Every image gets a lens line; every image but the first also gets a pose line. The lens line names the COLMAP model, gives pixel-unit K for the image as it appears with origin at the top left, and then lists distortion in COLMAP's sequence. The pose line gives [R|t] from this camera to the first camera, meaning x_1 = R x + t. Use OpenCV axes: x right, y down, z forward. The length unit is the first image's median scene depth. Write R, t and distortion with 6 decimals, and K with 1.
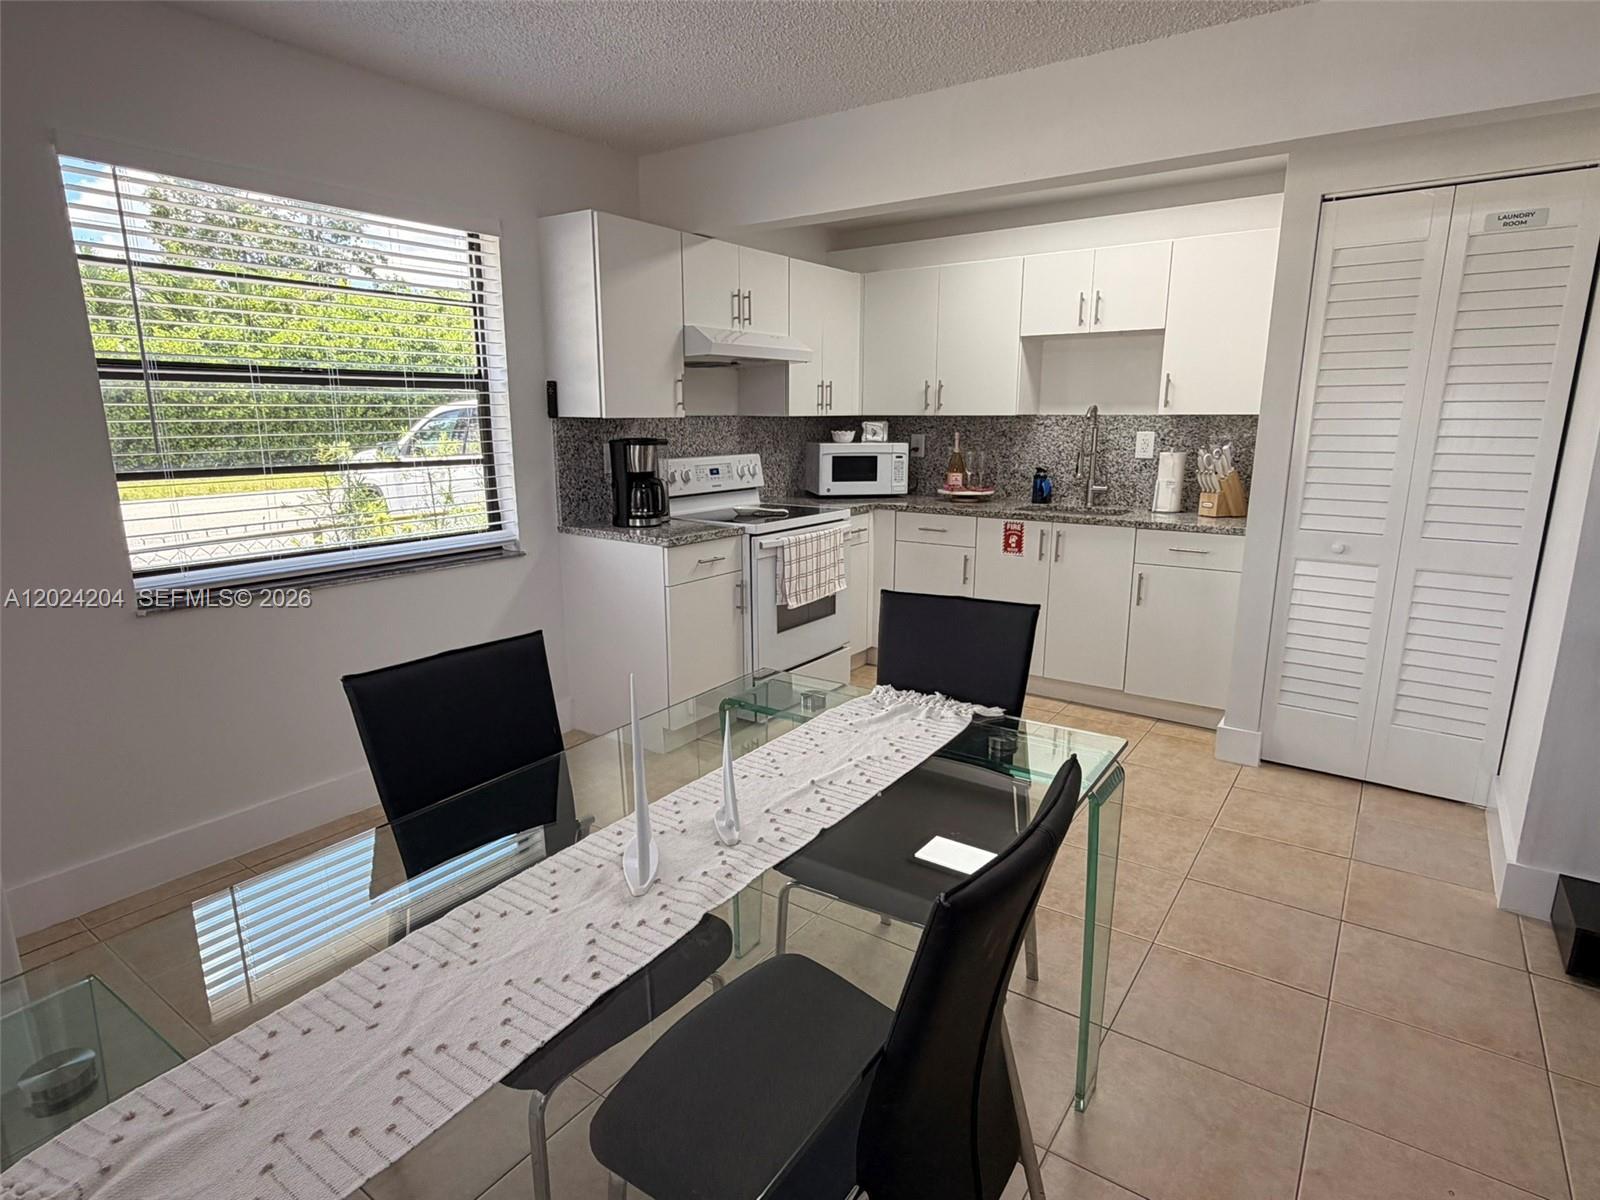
lens RADIAL K [[860.9, 0, 793.5], [0, 860.9, 594.7], [0, 0, 1]] dist [0.012070, -0.000015]
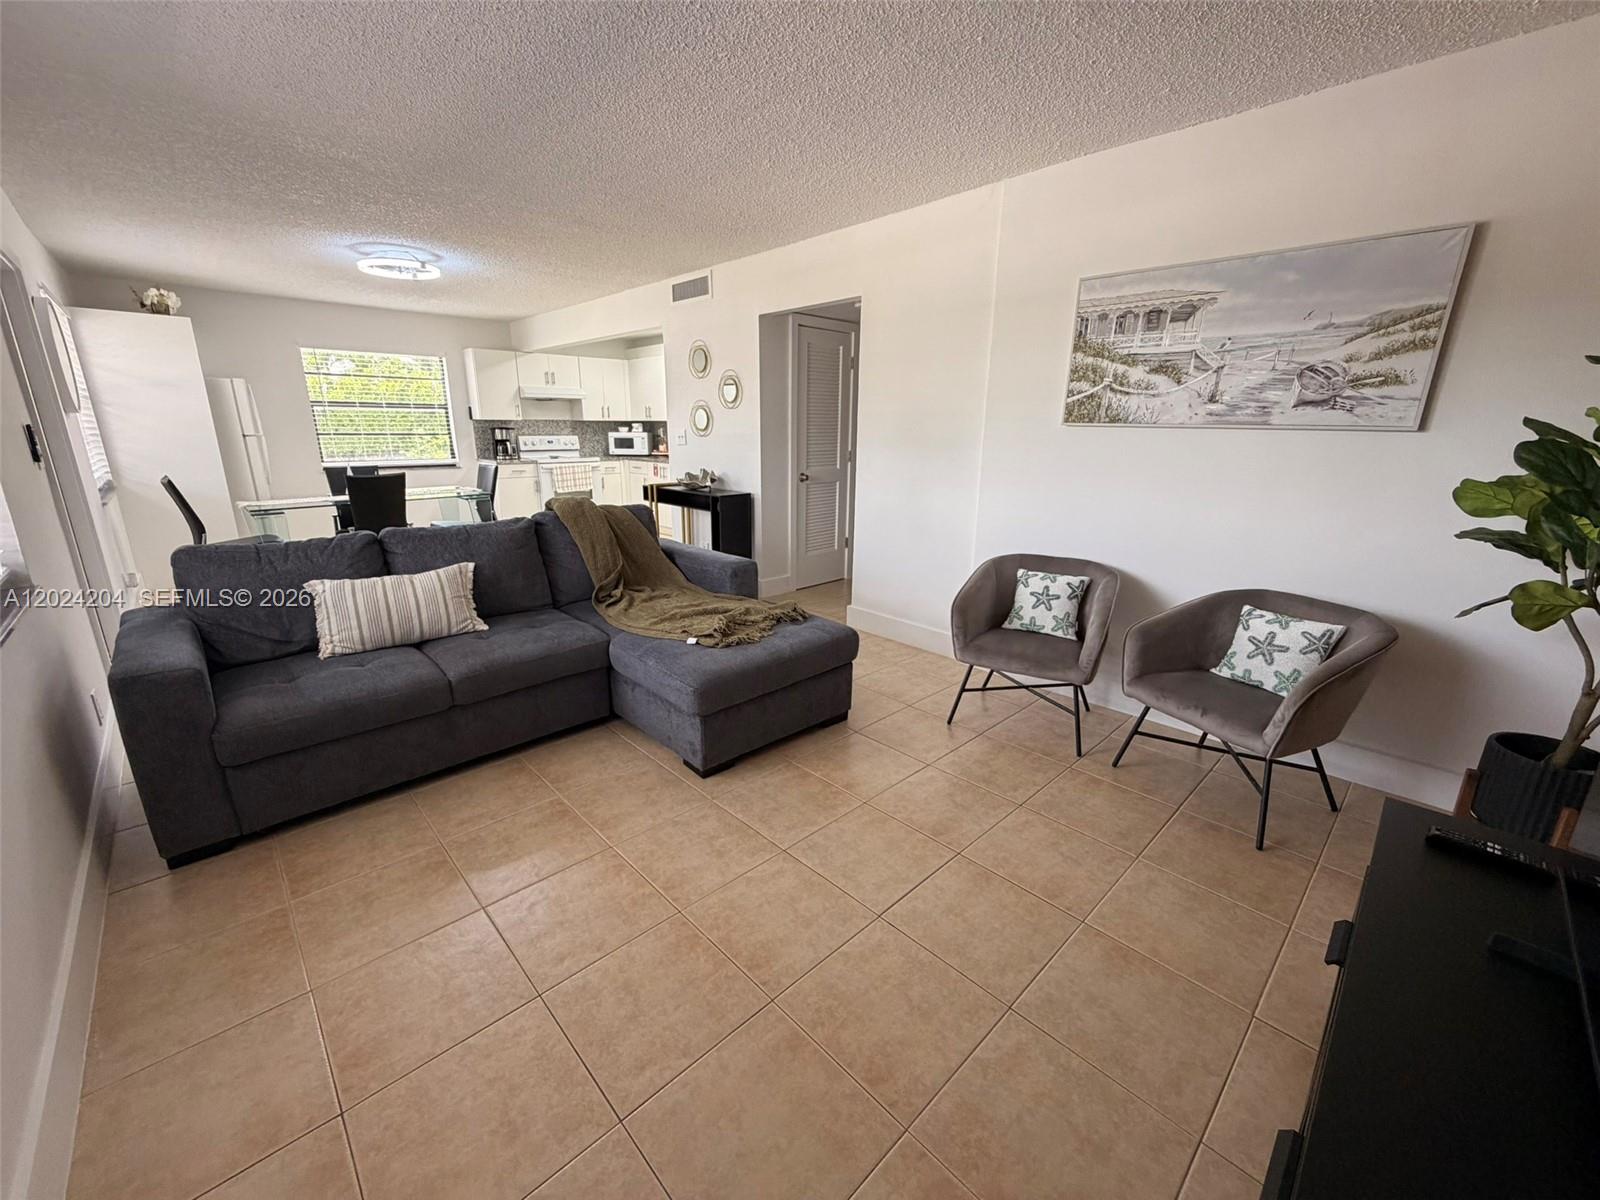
lens RADIAL K [[640.4, 0, 806.2], [0, 640.4, 600.2], [0, 0, 1]] dist [0.006092, -0.000200]
pose [[0.982498, 0.060181, -0.176283, 1.129874], [-0.048827, 0.996486, 0.068060, 0.178294], [0.179760, -0.058262, 0.981984, -0.857375]]
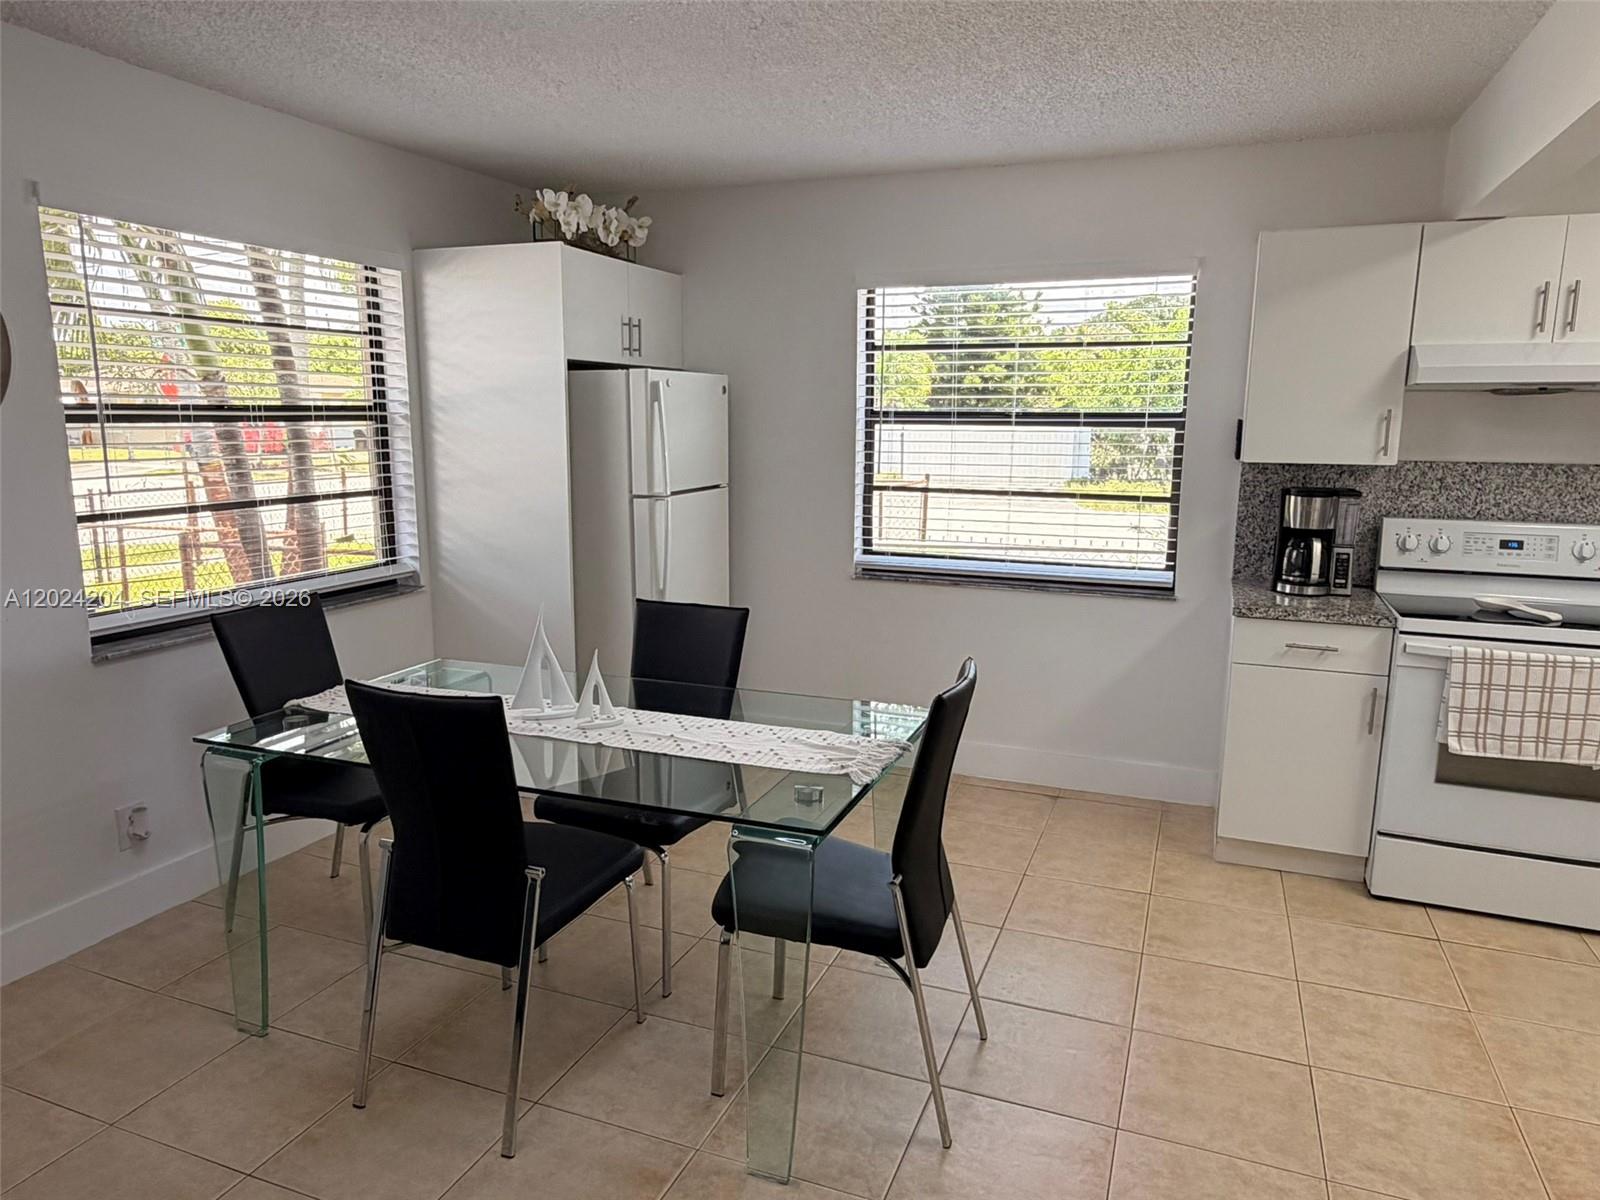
lens RADIAL K [[1029.4, 0, 799.2], [0, 1029.4, 607.6], [0, 0, 1]] dist [-0.005329, -0.001390]
pose [[0.227280, 0.177459, -0.957524, 0.622967], [-0.206543, 0.969671, 0.130684, -0.092229], [0.951674, 0.168068, 0.257040, 0.284788]]
